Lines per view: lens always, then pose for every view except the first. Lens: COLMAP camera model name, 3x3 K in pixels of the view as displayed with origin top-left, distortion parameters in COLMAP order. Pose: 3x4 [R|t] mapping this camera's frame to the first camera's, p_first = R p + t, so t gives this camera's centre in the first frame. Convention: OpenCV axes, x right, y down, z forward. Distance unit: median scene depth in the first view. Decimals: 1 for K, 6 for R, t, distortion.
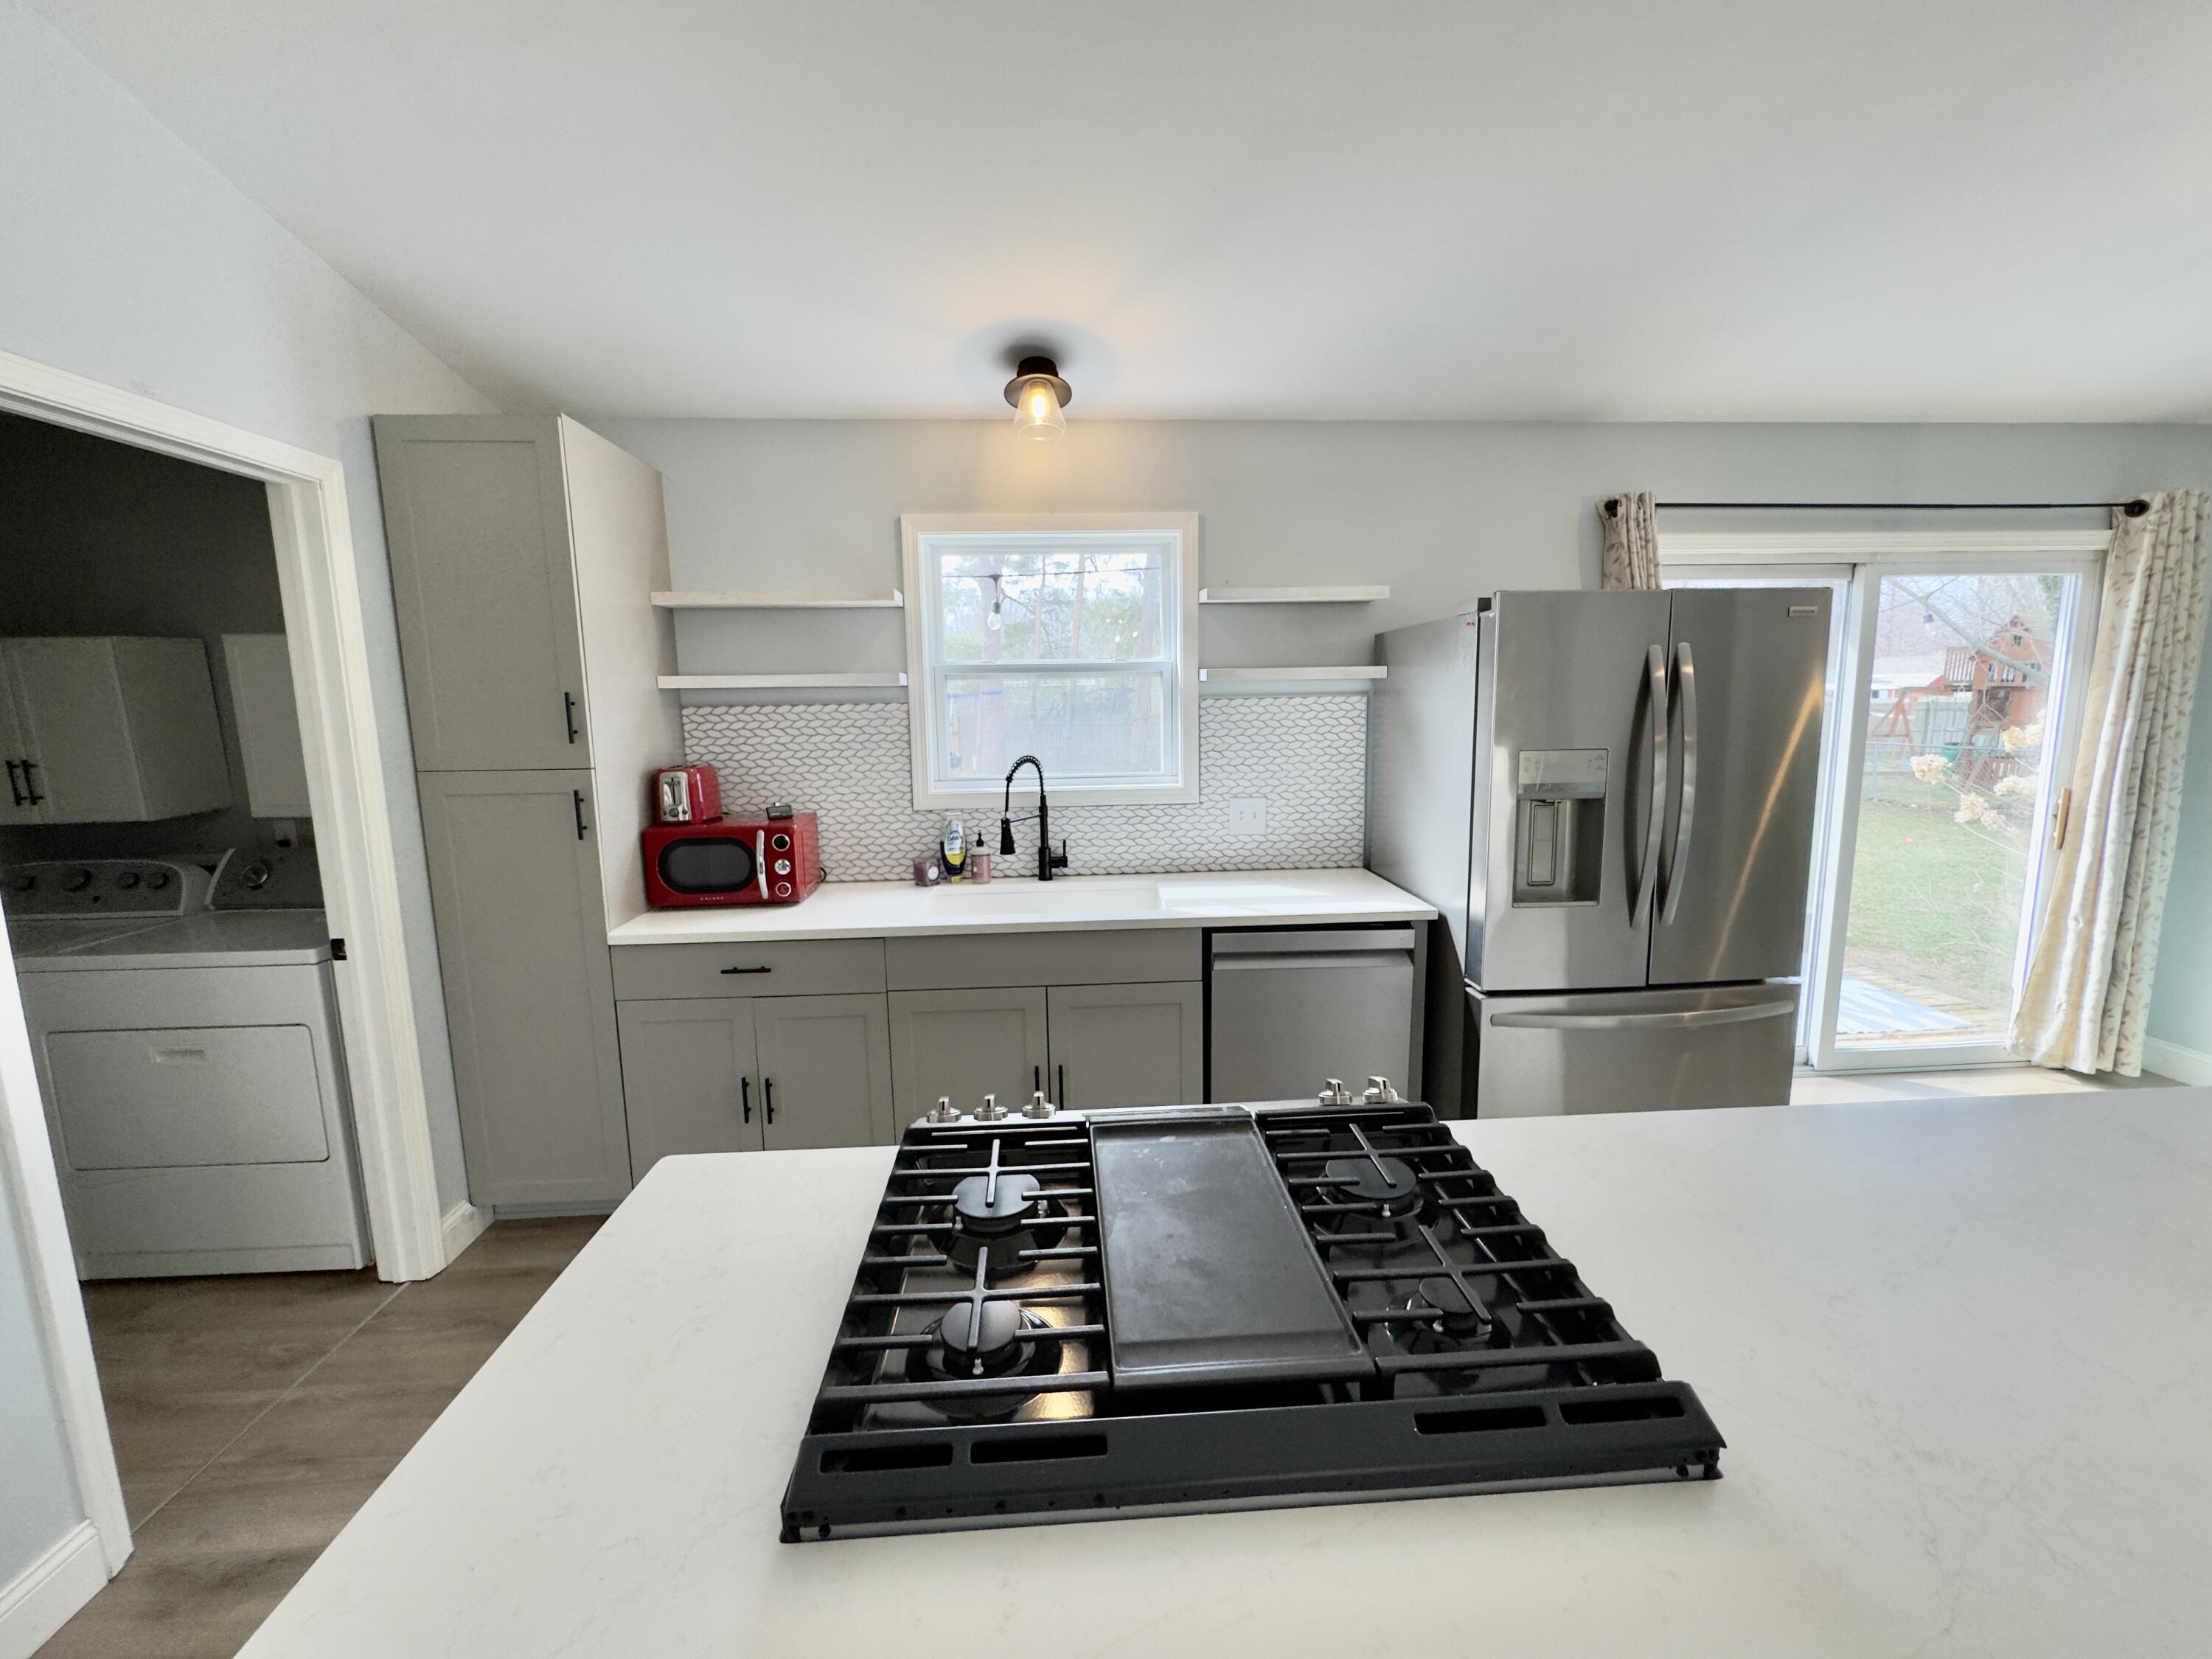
lens RADIAL K [[907.5, 0, 1116.1], [0, 907.5, 824.4], [0, 0, 1]] dist [-0.001088, 0.000089]
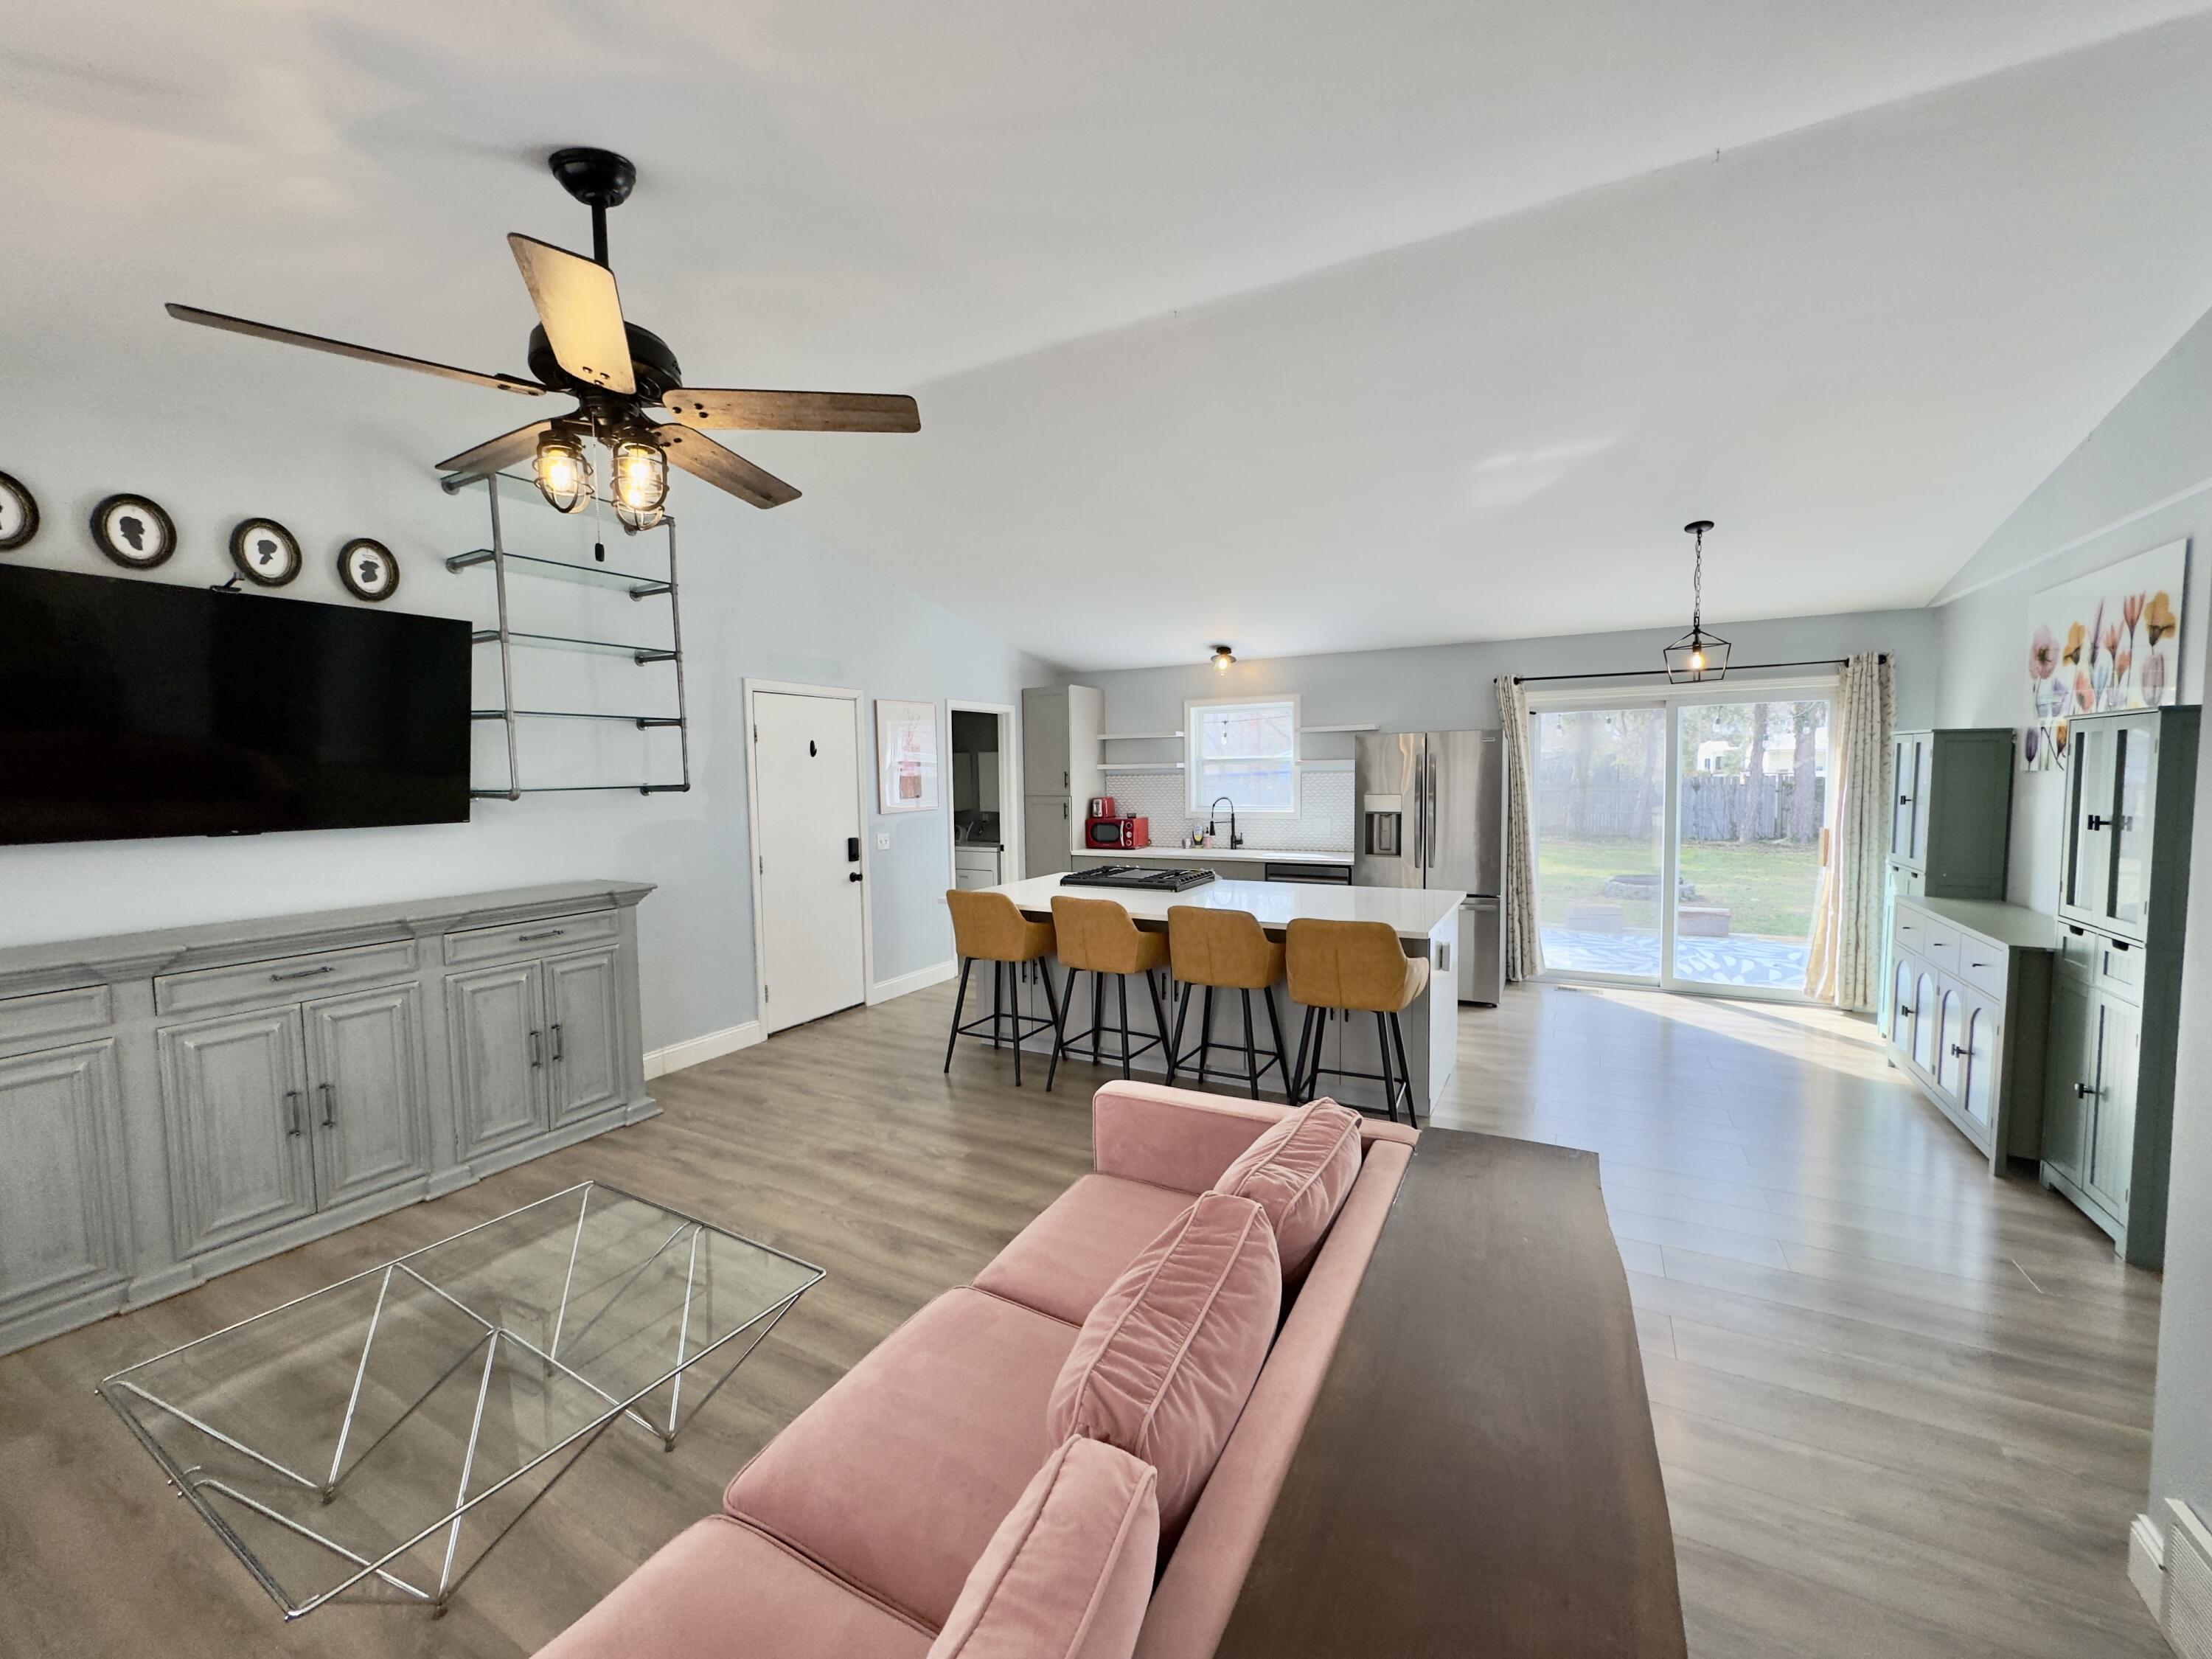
lens RADIAL K [[882.7, 0, 1104.4], [0, 882.7, 825.6], [0, 0, 1]] dist [-0.002407, 0.000034]
pose [[0.844263, 0.034253, -0.534834, 0.924606], [-0.072398, 0.996097, -0.050489, 0.148877], [0.531017, 0.081347, 0.843448, -1.197054]]
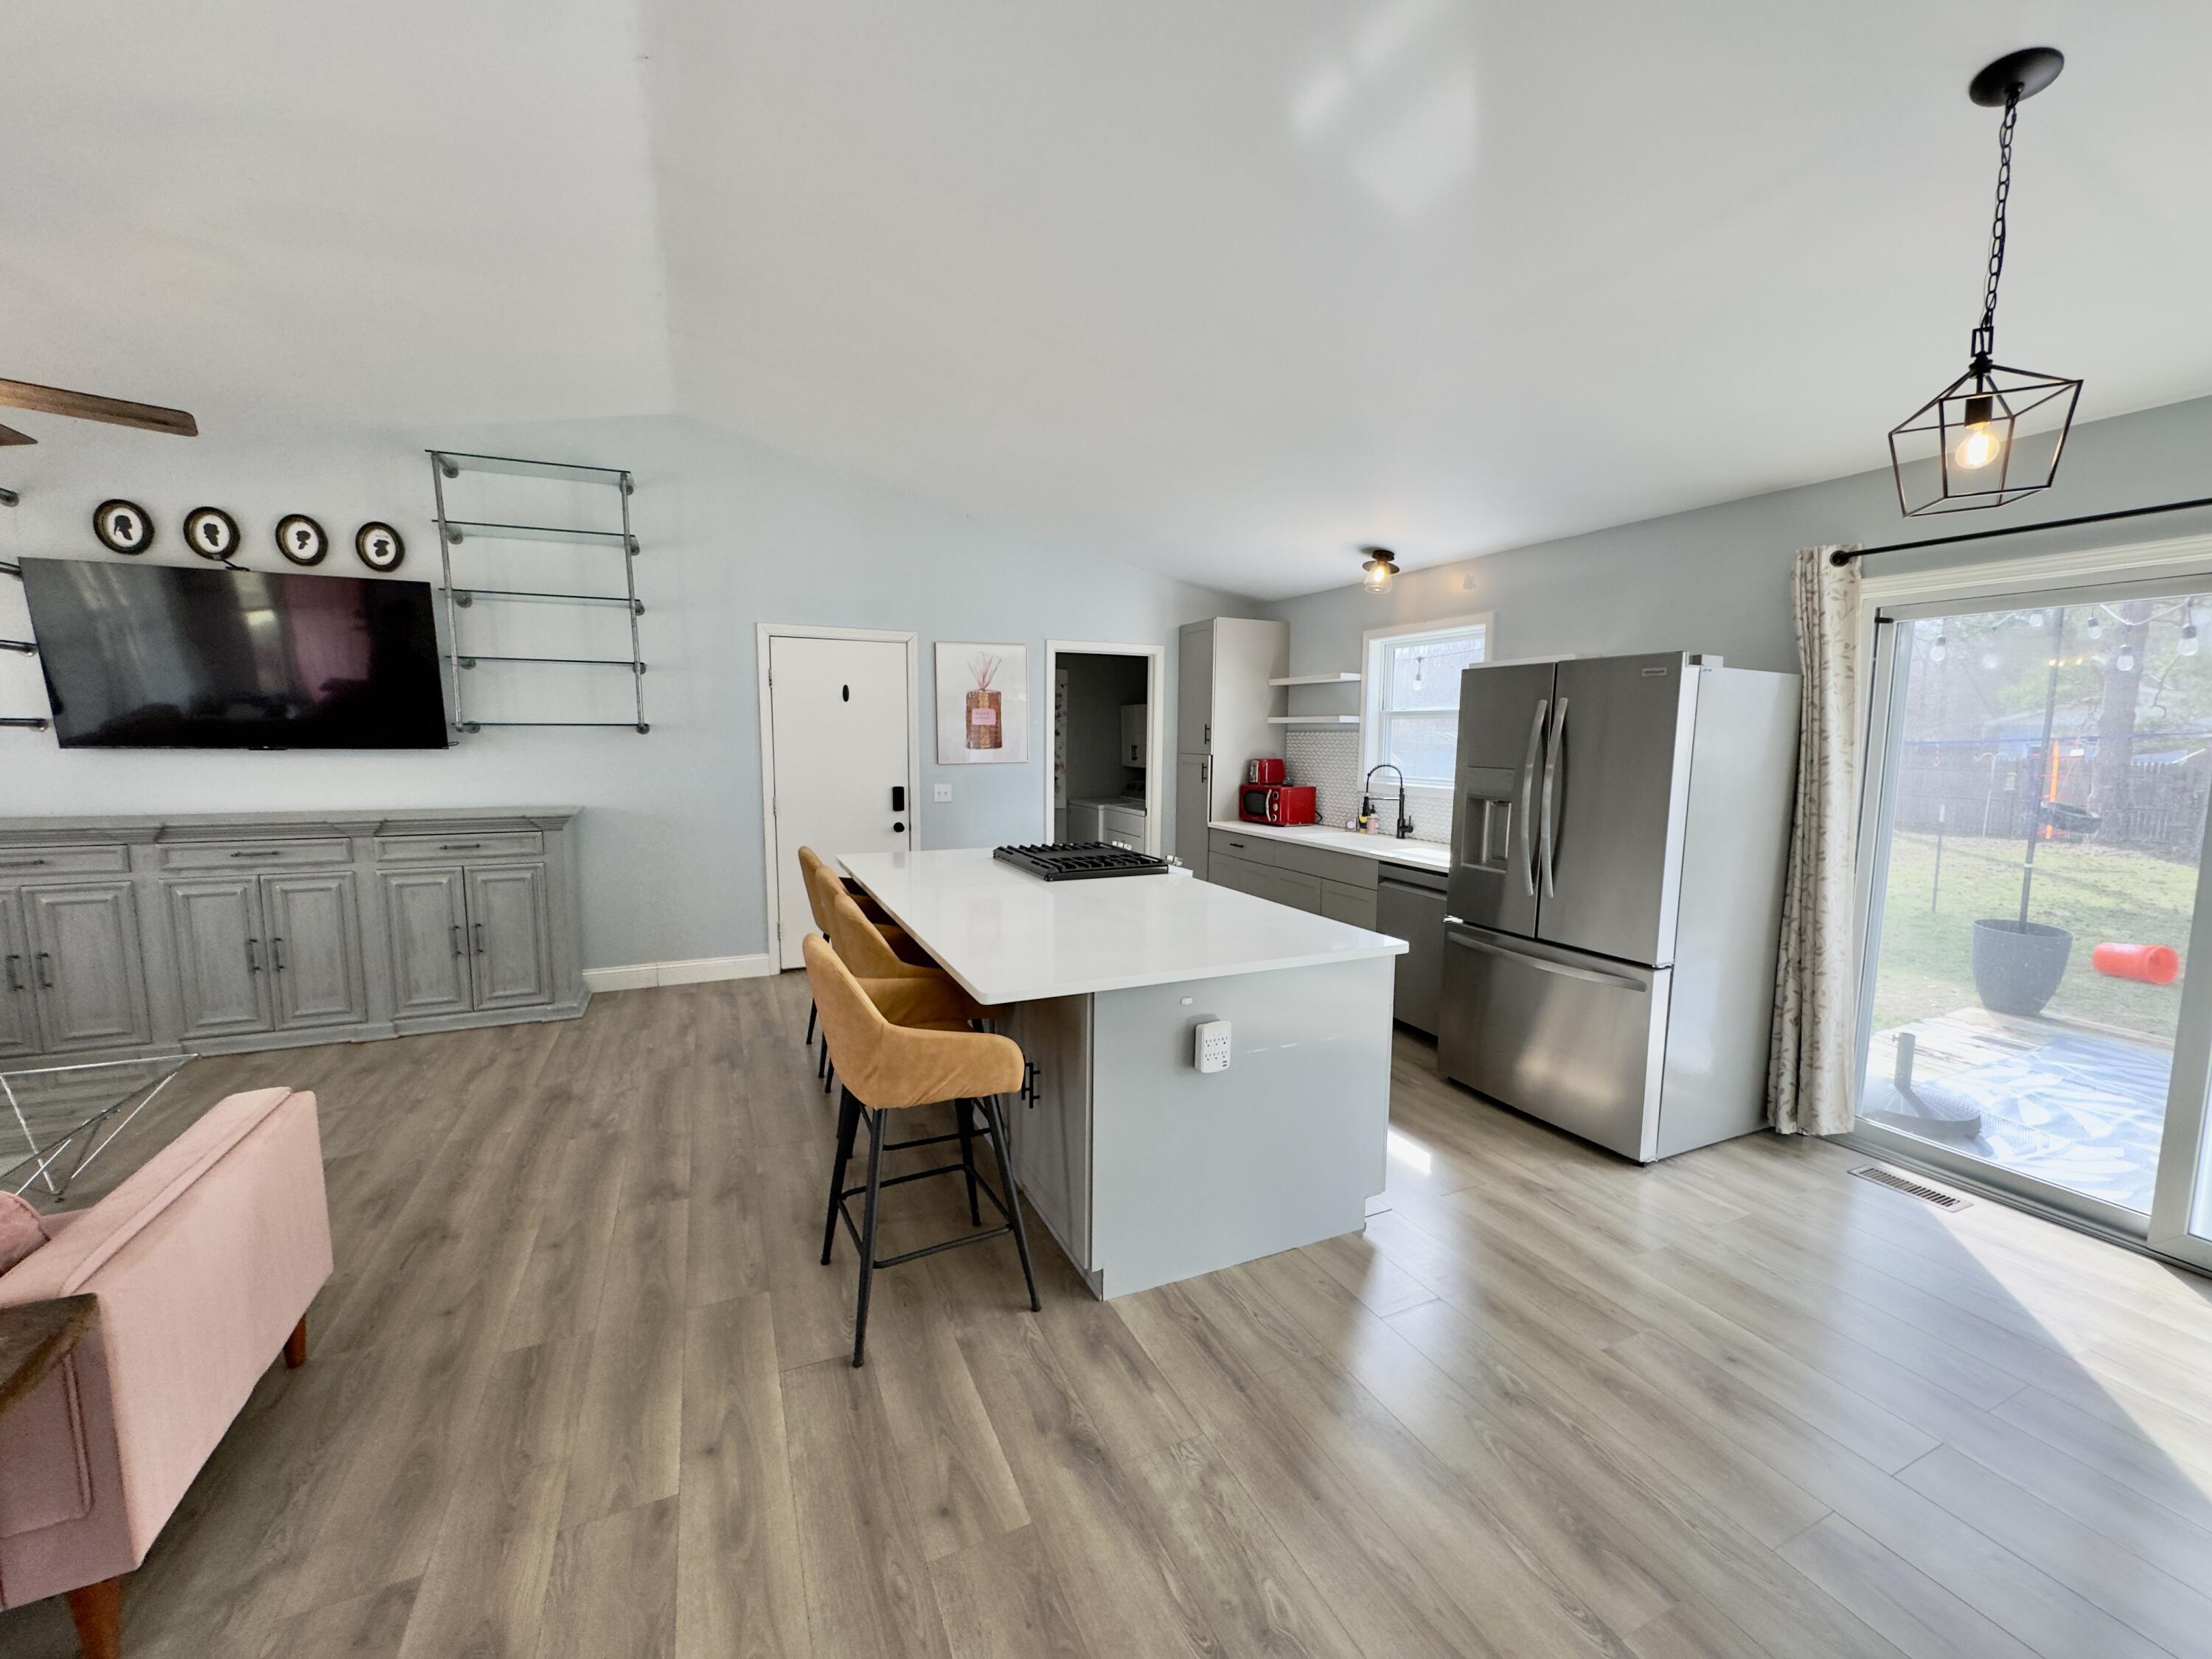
lens RADIAL K [[882.7, 0, 1104.4], [0, 882.7, 825.6], [0, 0, 1]] dist [-0.002407, 0.000034]
pose [[0.352612, 0.115580, -0.928604, 1.331609], [-0.146020, 0.986983, 0.067400, 0.007881], [0.924307, 0.111829, 0.364899, -0.114415]]
